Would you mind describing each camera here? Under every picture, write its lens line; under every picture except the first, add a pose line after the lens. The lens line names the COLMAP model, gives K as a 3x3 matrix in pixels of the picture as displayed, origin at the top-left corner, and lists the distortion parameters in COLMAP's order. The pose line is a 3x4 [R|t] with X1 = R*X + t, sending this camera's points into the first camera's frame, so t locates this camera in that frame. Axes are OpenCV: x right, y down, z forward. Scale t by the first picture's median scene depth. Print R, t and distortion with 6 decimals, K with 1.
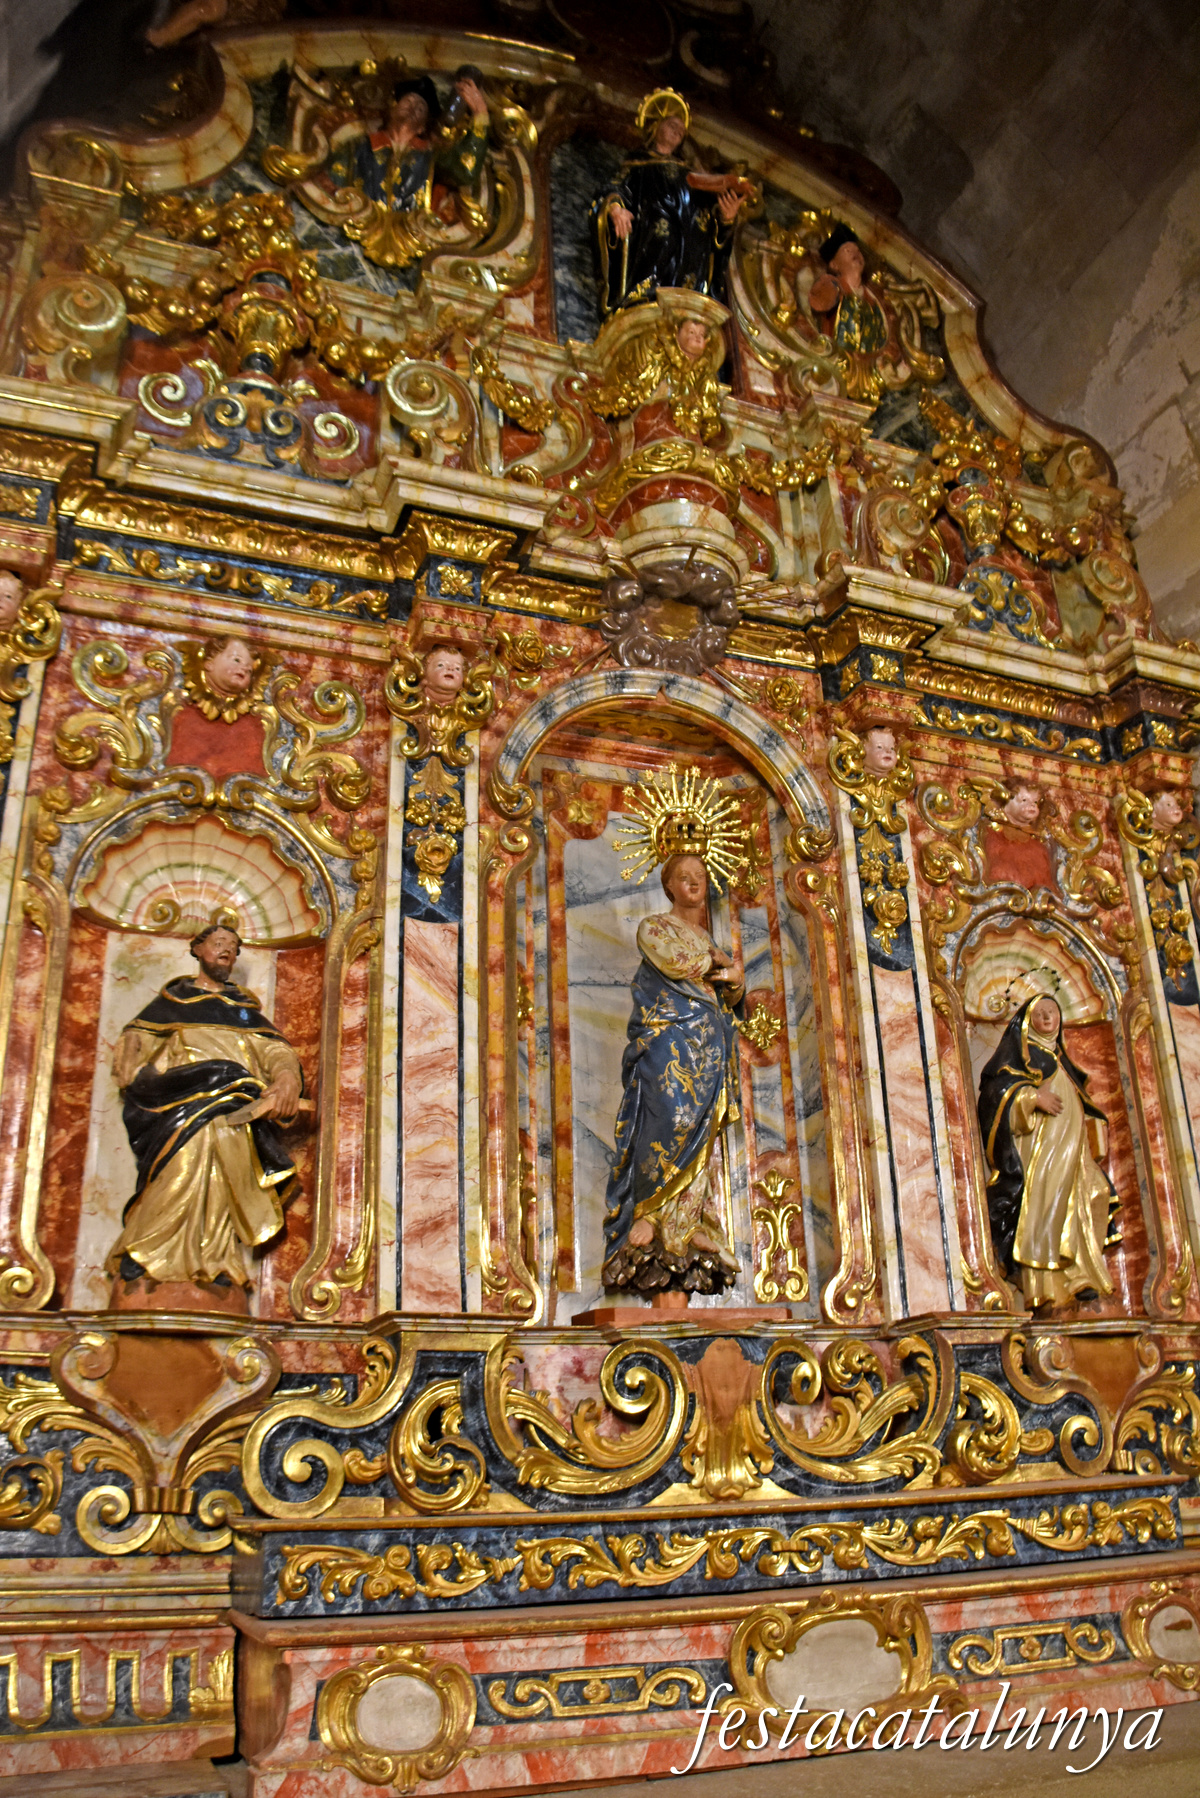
lens RADIAL K [[1409.1, 0, 600.0], [0, 1409.1, 899.0], [0, 0, 1]] dist [-0.164272, 0.099883]
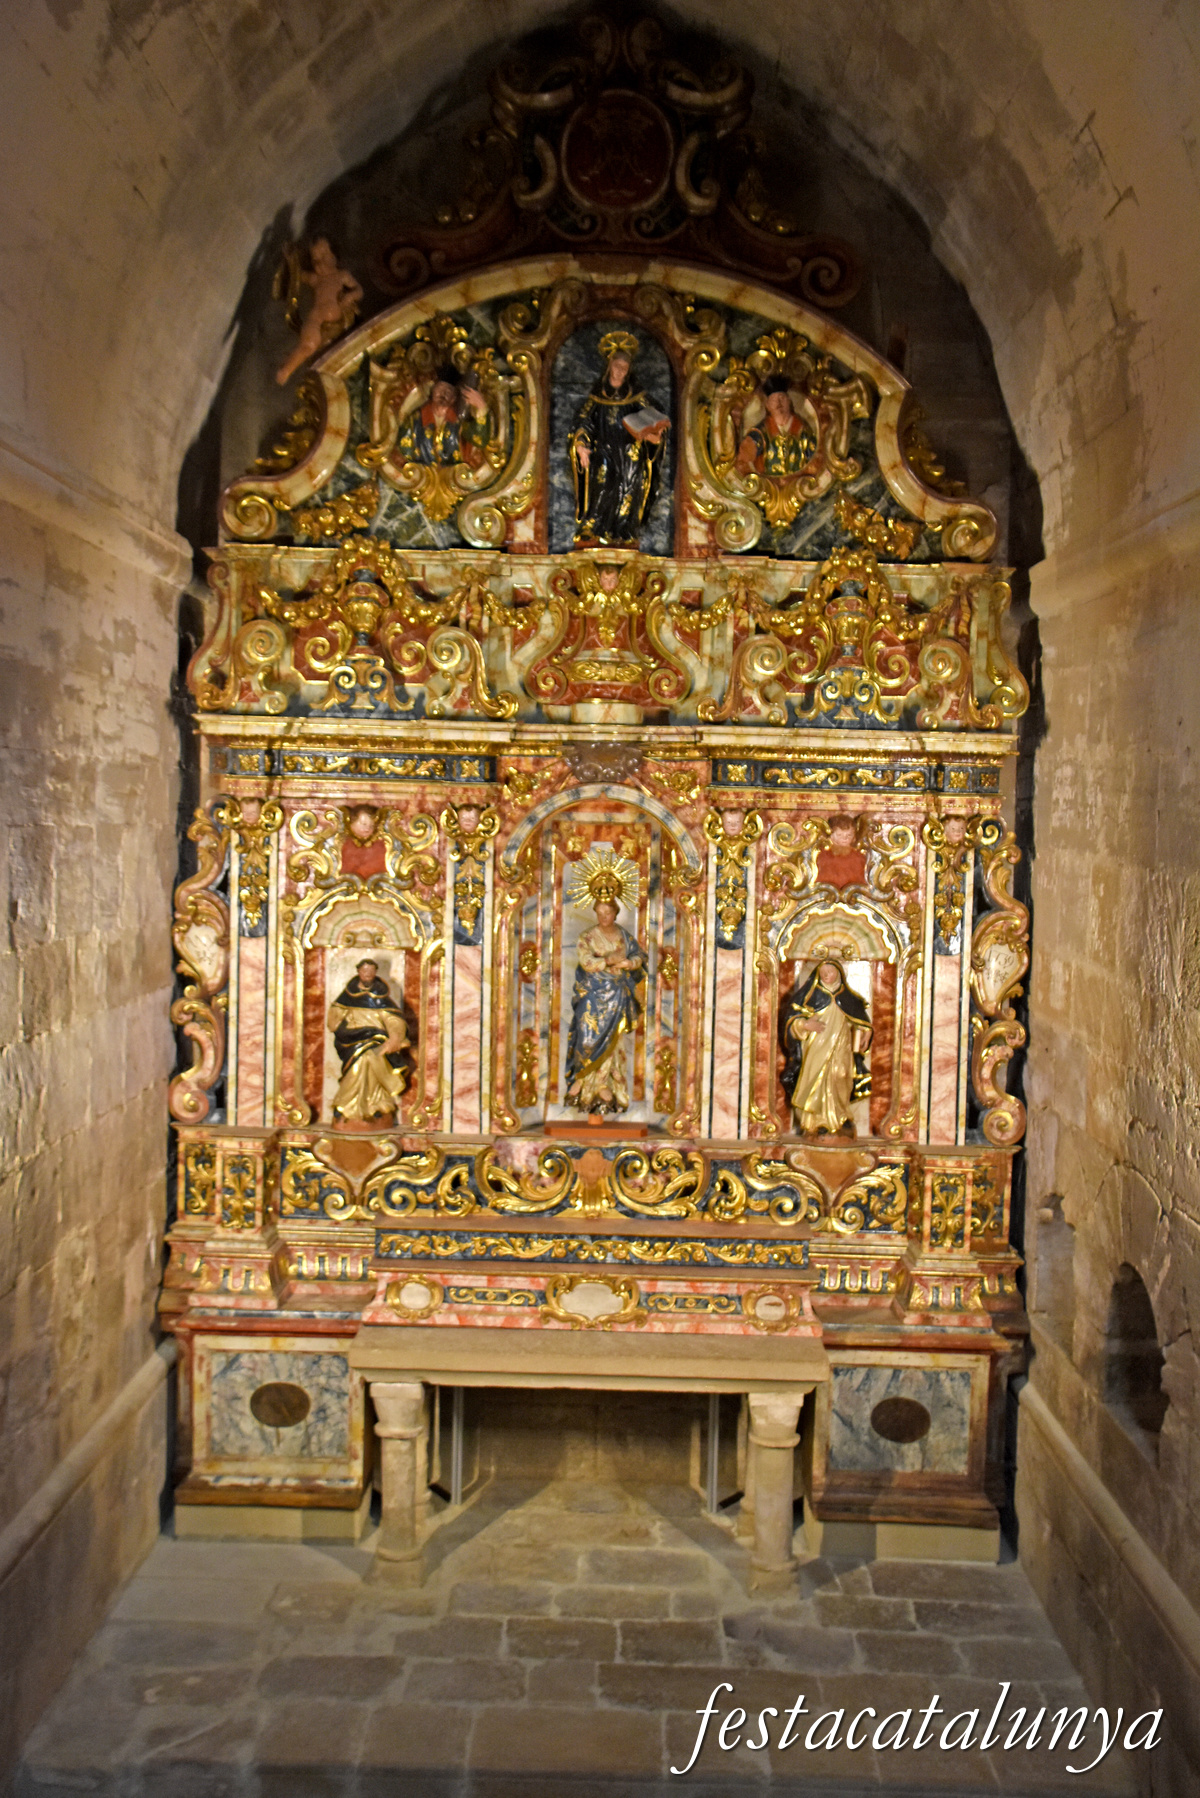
lens RADIAL K [[2039.8, 0, 600.0], [0, 2039.8, 899.0], [0, 0, 1]] dist [-0.001209, 0.002873]
pose [[0.921401, 0.076794, -0.380951, 1.192183], [0.099613, 0.900858, 0.422531, -1.289478], [0.375631, -0.427268, 0.822401, -1.364334]]
